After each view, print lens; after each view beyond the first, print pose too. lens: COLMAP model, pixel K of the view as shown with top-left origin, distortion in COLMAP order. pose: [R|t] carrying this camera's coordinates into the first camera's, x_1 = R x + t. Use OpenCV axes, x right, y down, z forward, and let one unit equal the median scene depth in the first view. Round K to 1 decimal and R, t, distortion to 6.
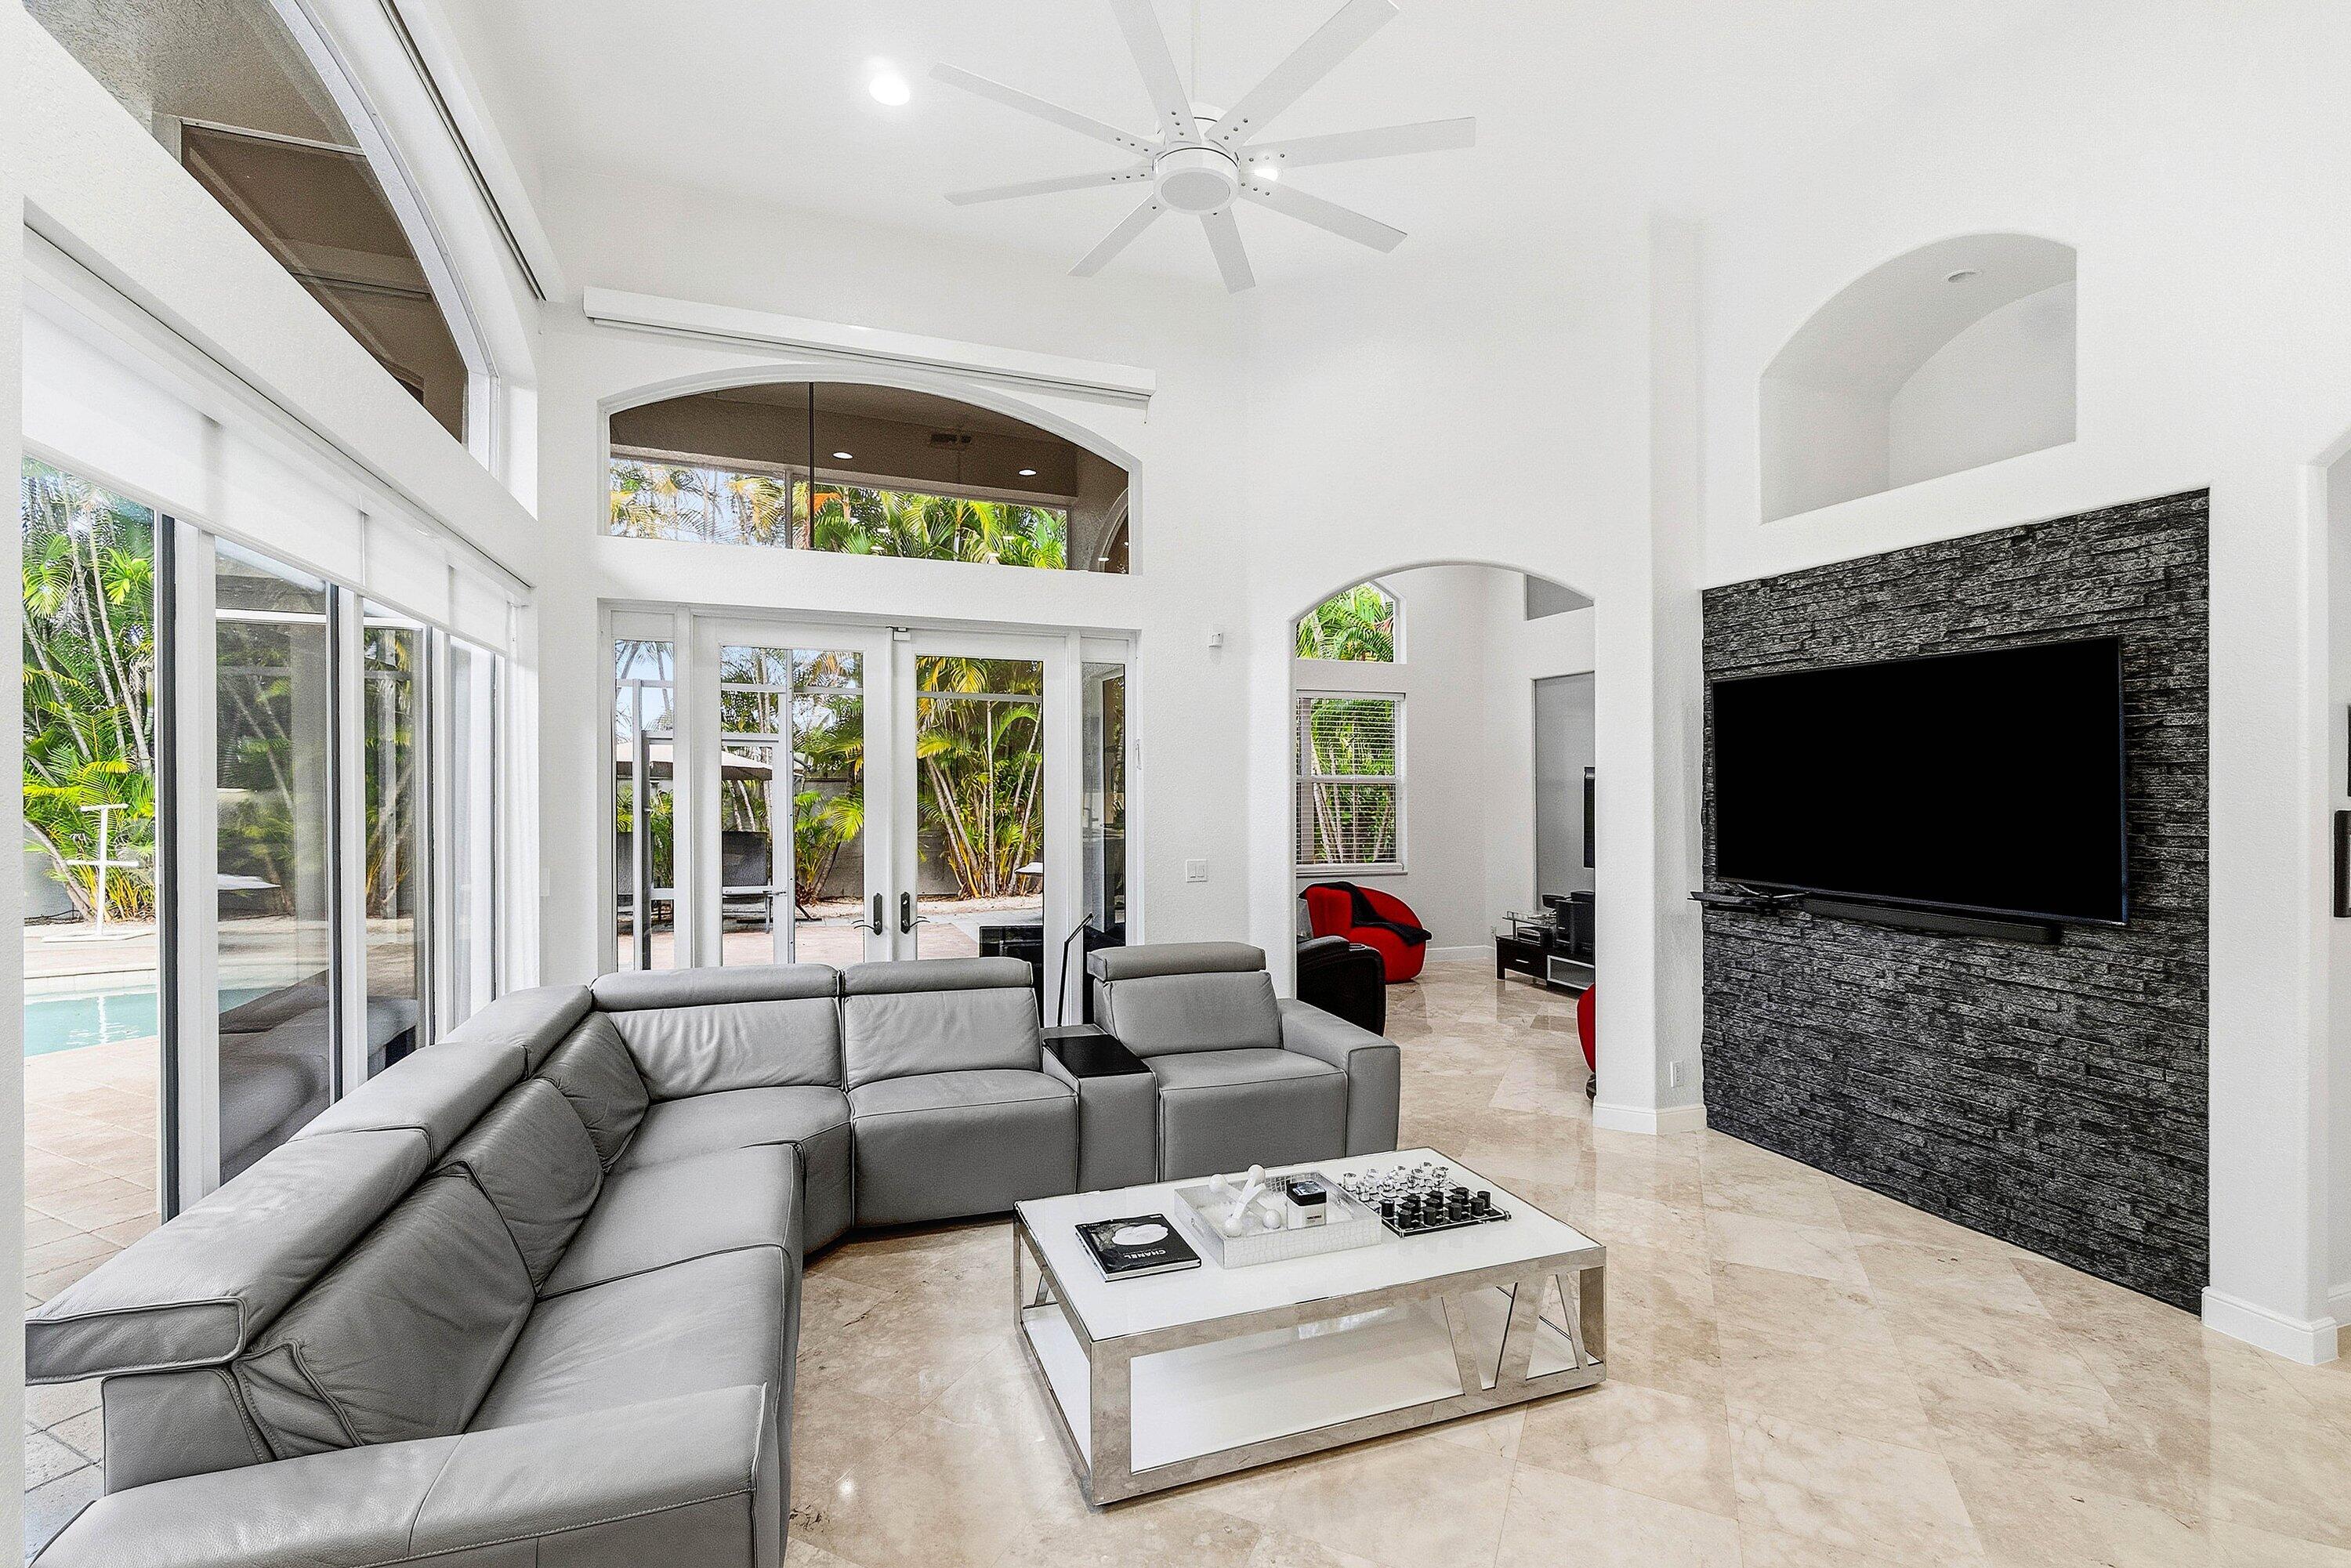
lens RADIAL K [[1046.0, 0, 1173.2], [0, 1046.0, 789.5], [0, 0, 1]] dist [-0.006622, 0.000432]
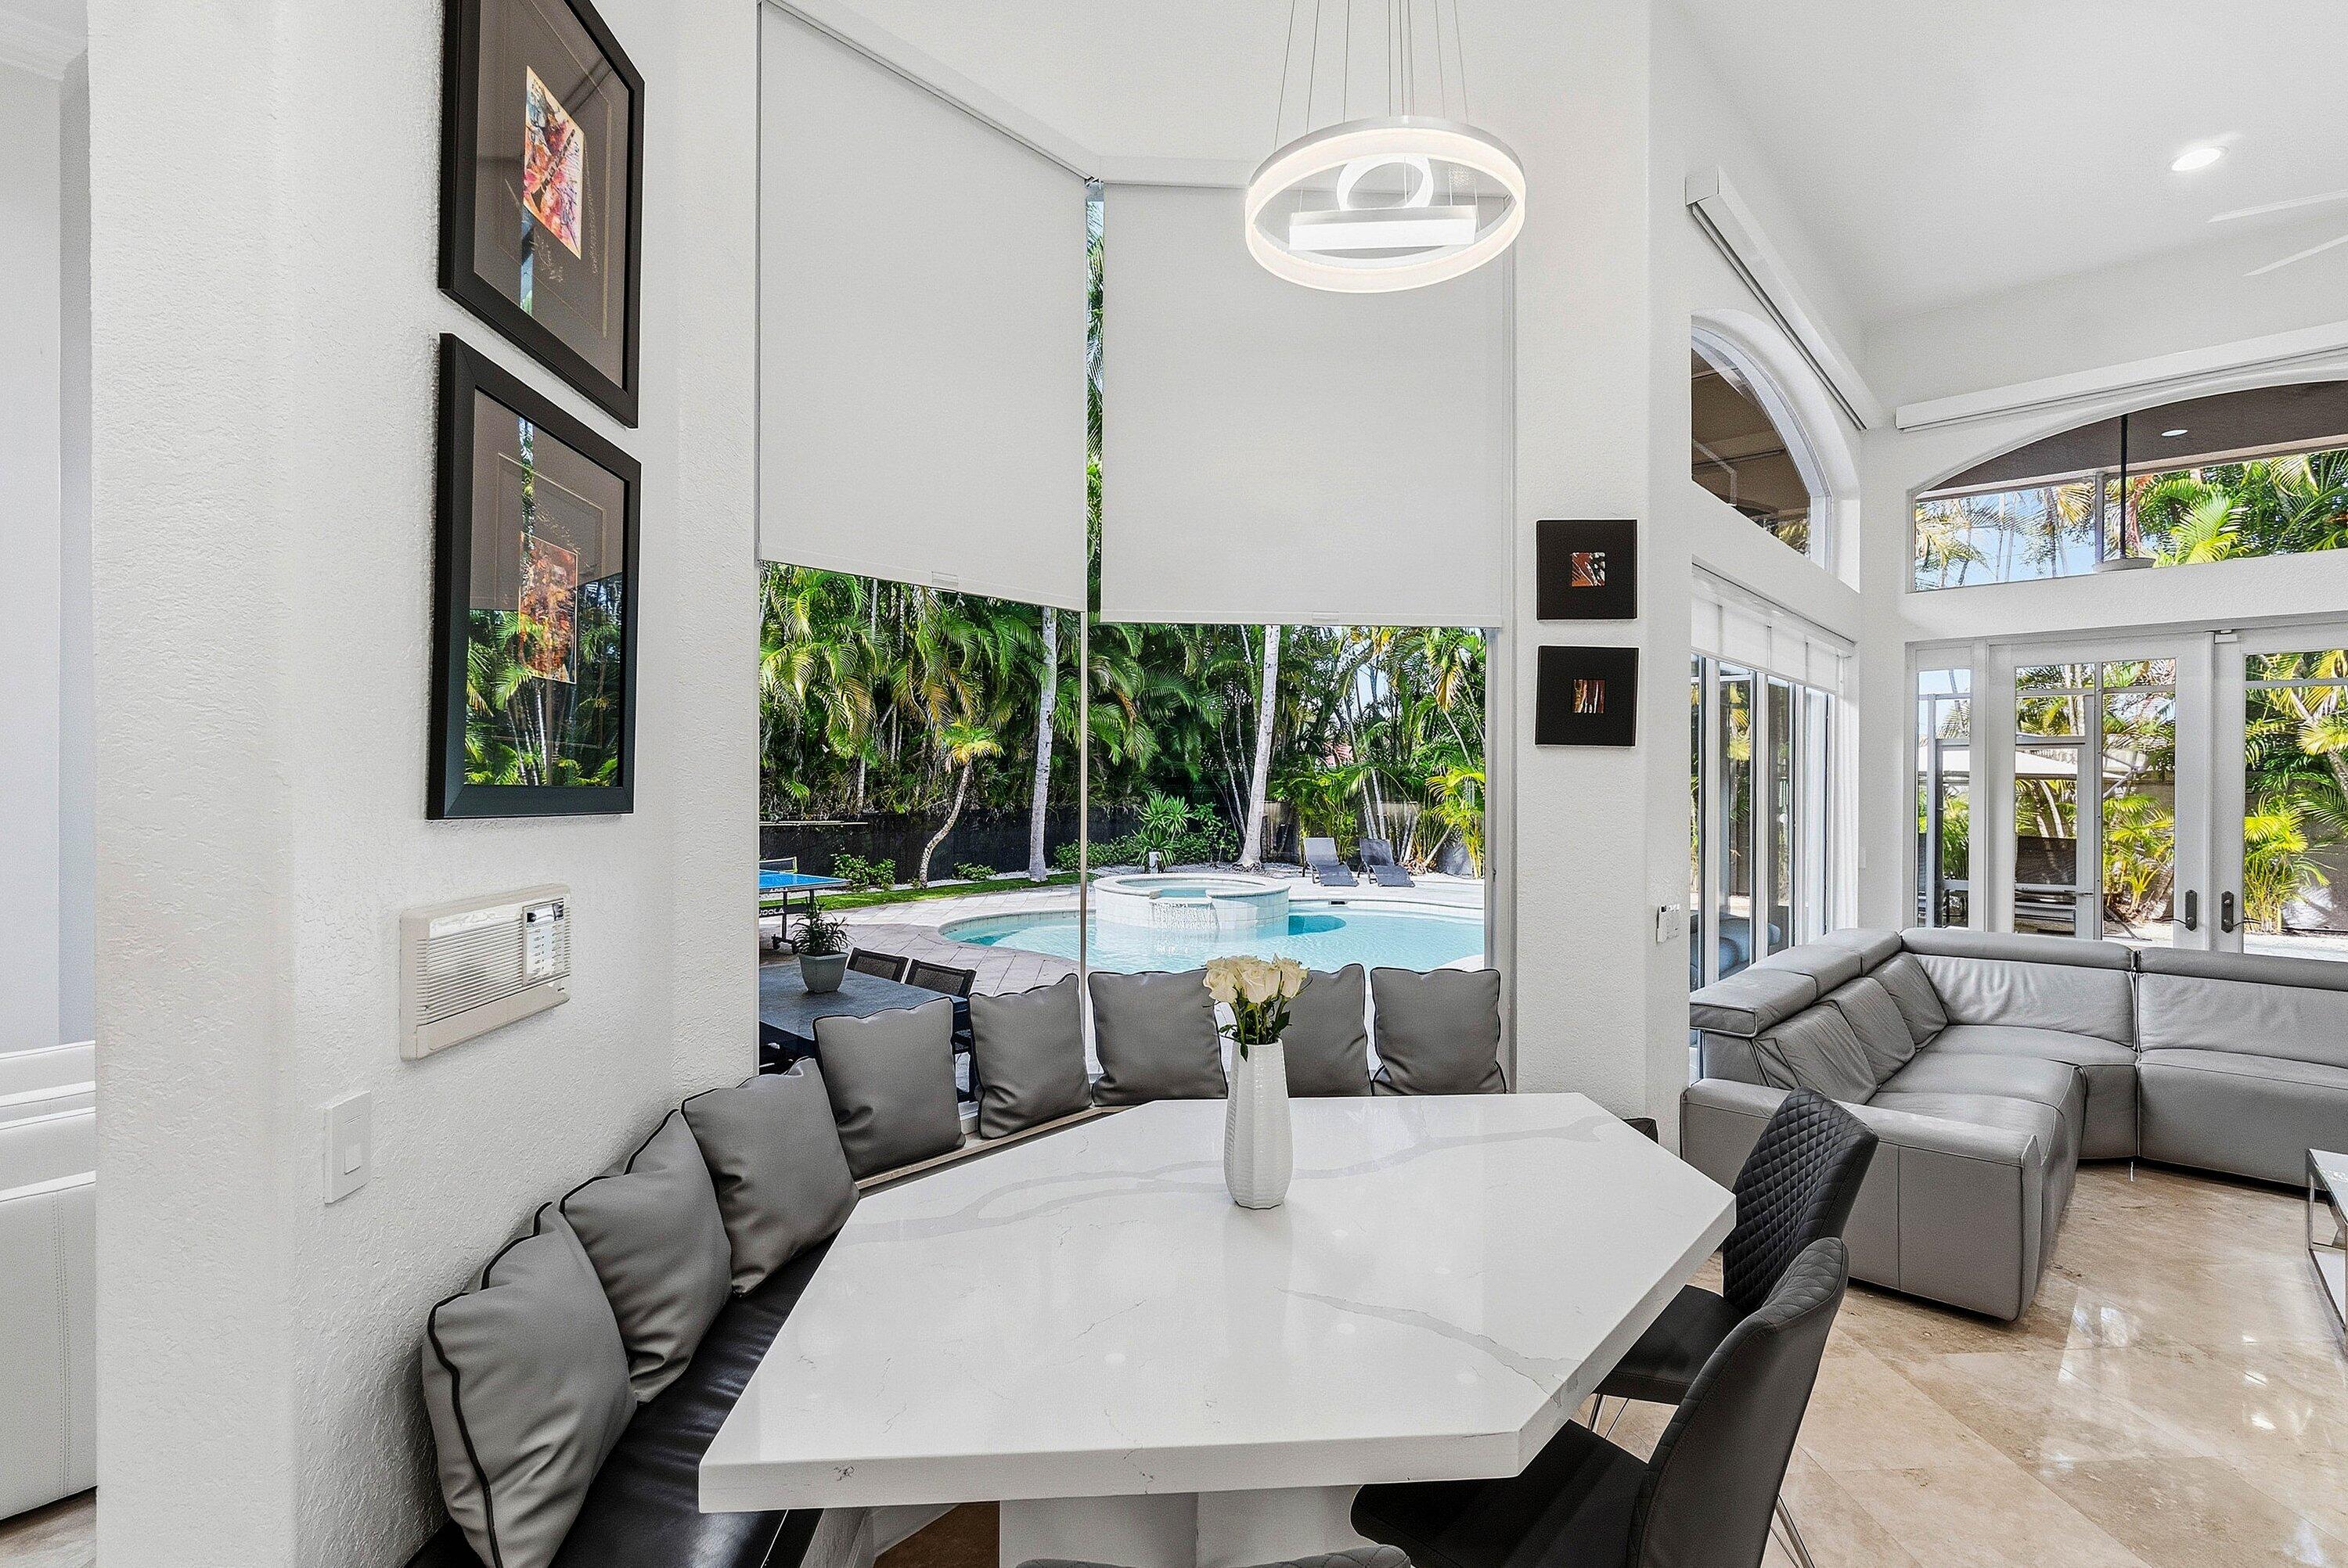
lens RADIAL K [[1044.5, 0, 1175.0], [0, 1044.5, 802.3], [0, 0, 1]] dist [-0.006622, 0.000432]
pose [[0.461017, 0.010317, -0.887331, 0.197695], [-0.003603, 0.999946, 0.009754, 0.007127], [0.887384, -0.001300, 0.461029, -0.439024]]
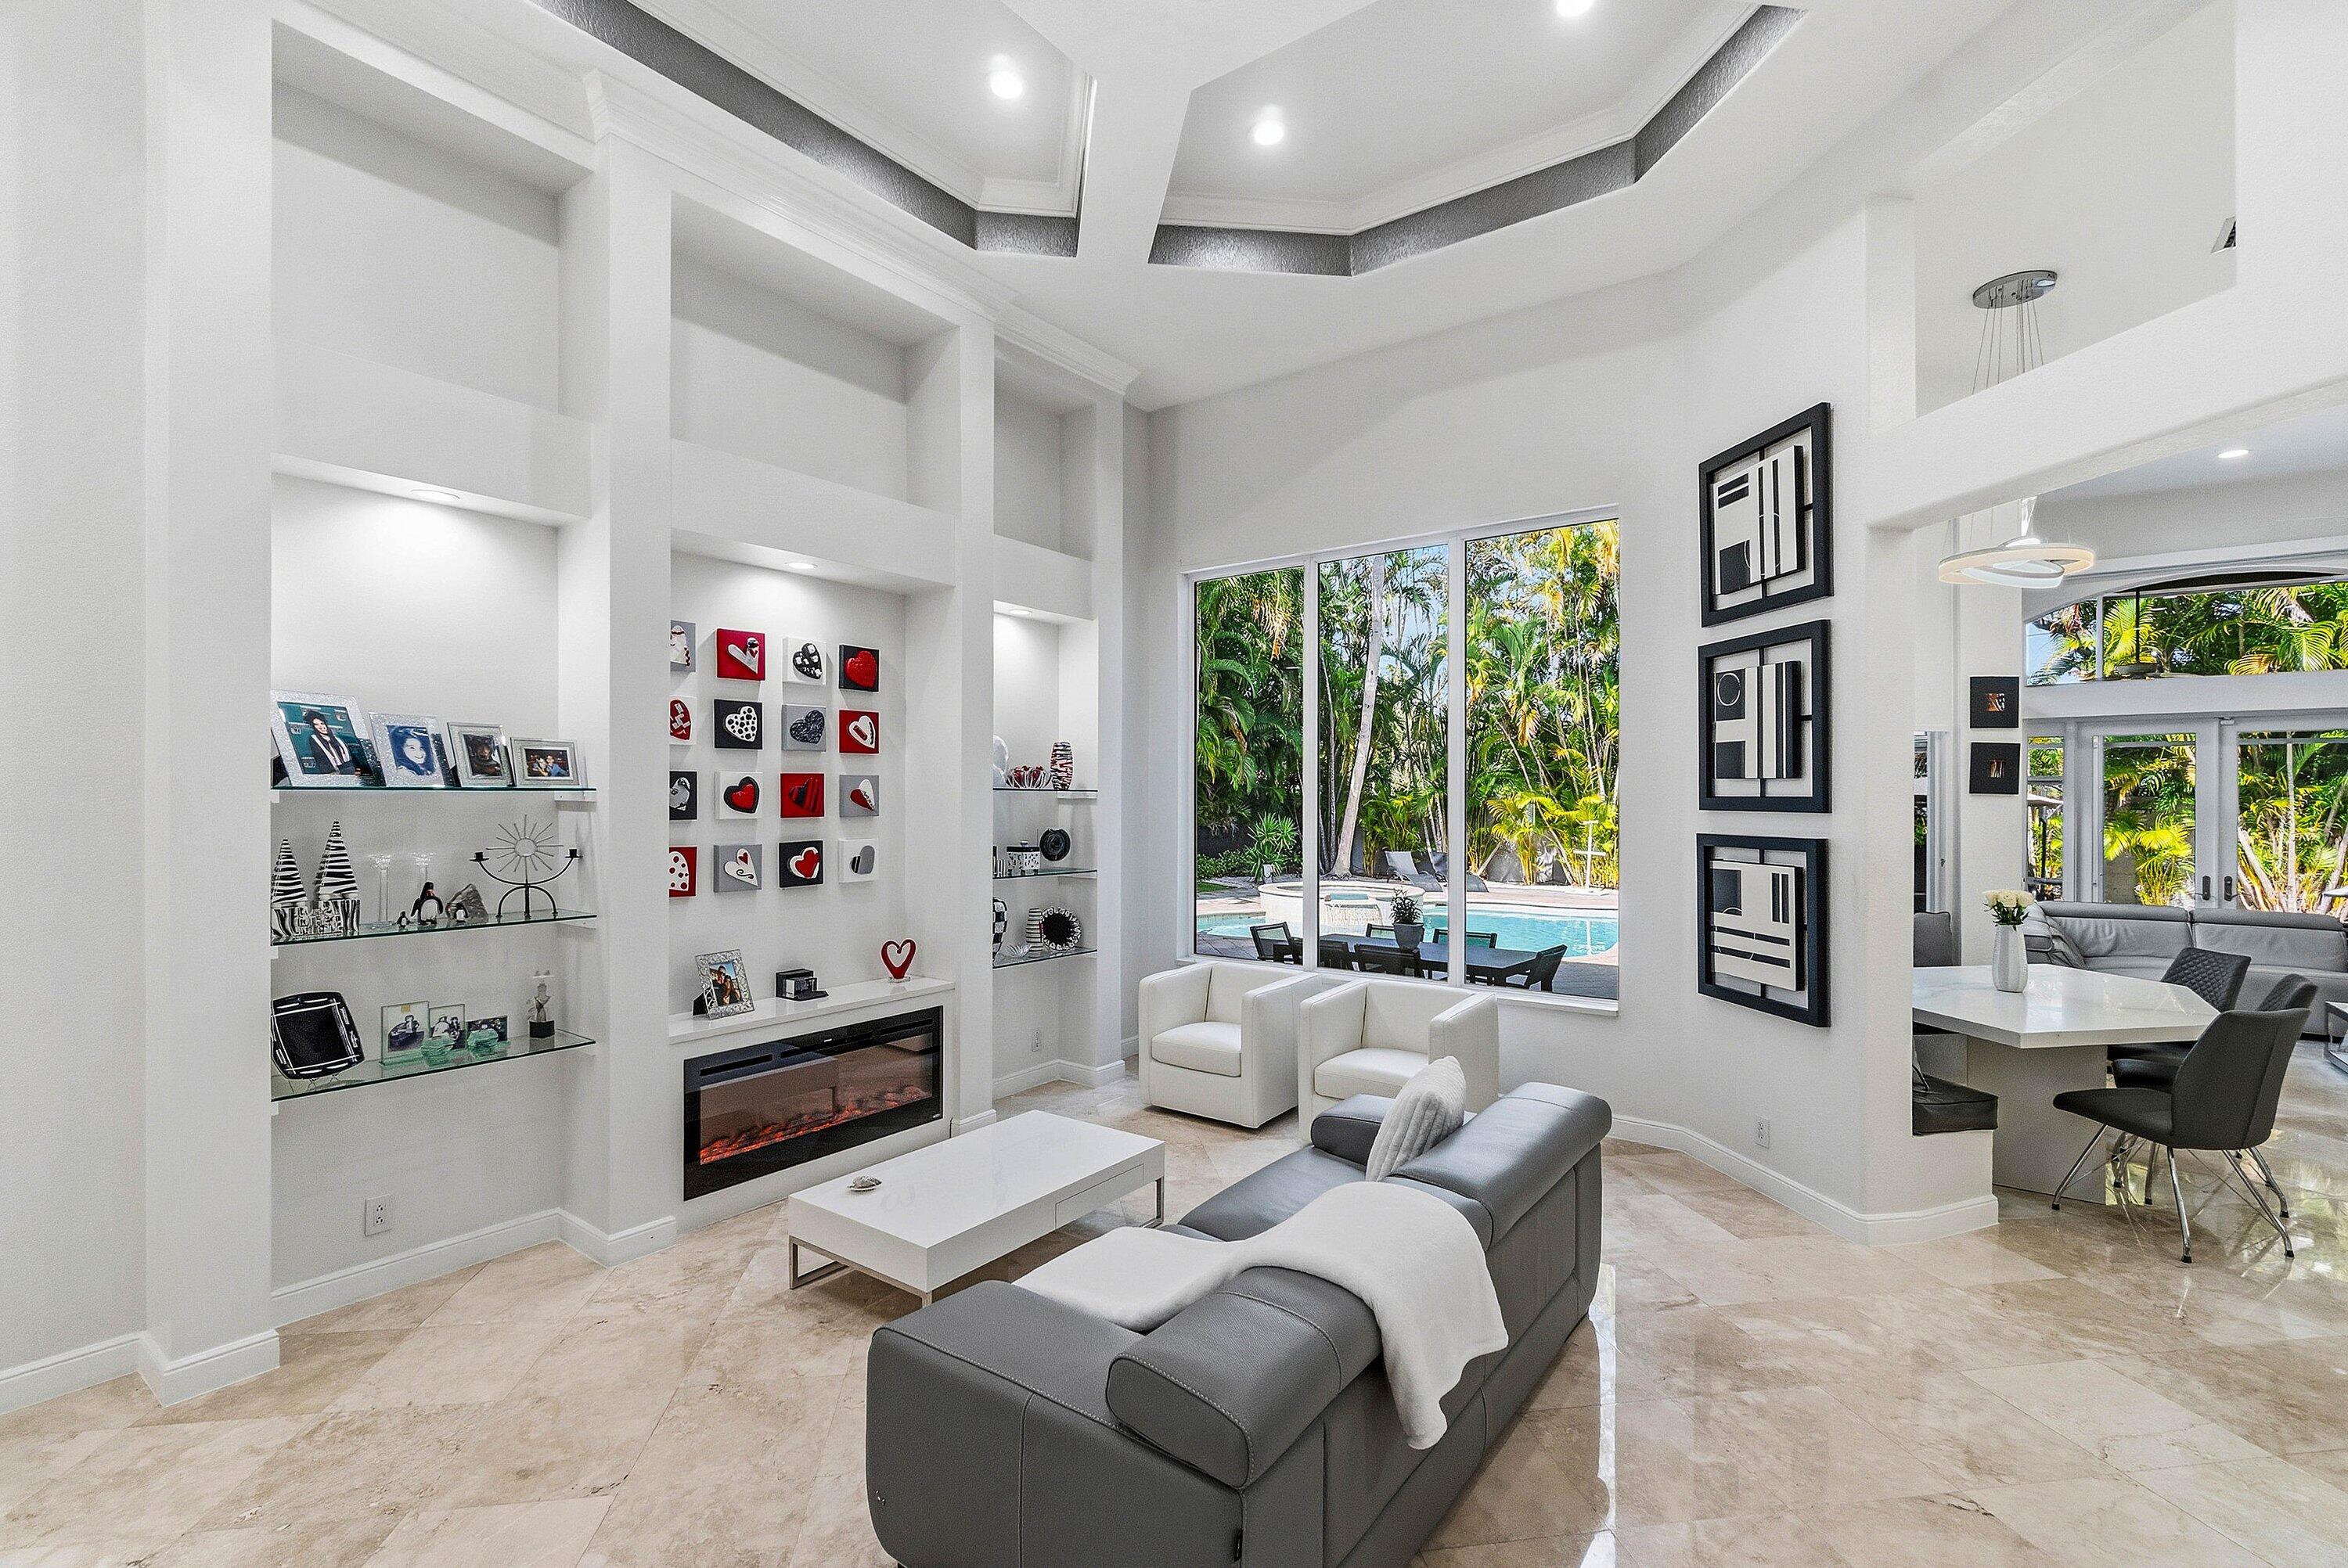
lens RADIAL K [[1044.5, 0, 1150.1], [0, 1044.5, 816.9], [0, 0, 1]] dist [-0.006622, 0.000432]
pose [[0.541571, 0.005825, -0.840635, 0.244341], [-0.002141, 0.999982, 0.005550, -0.002041], [0.840652, -0.001206, 0.541574, -1.620393]]
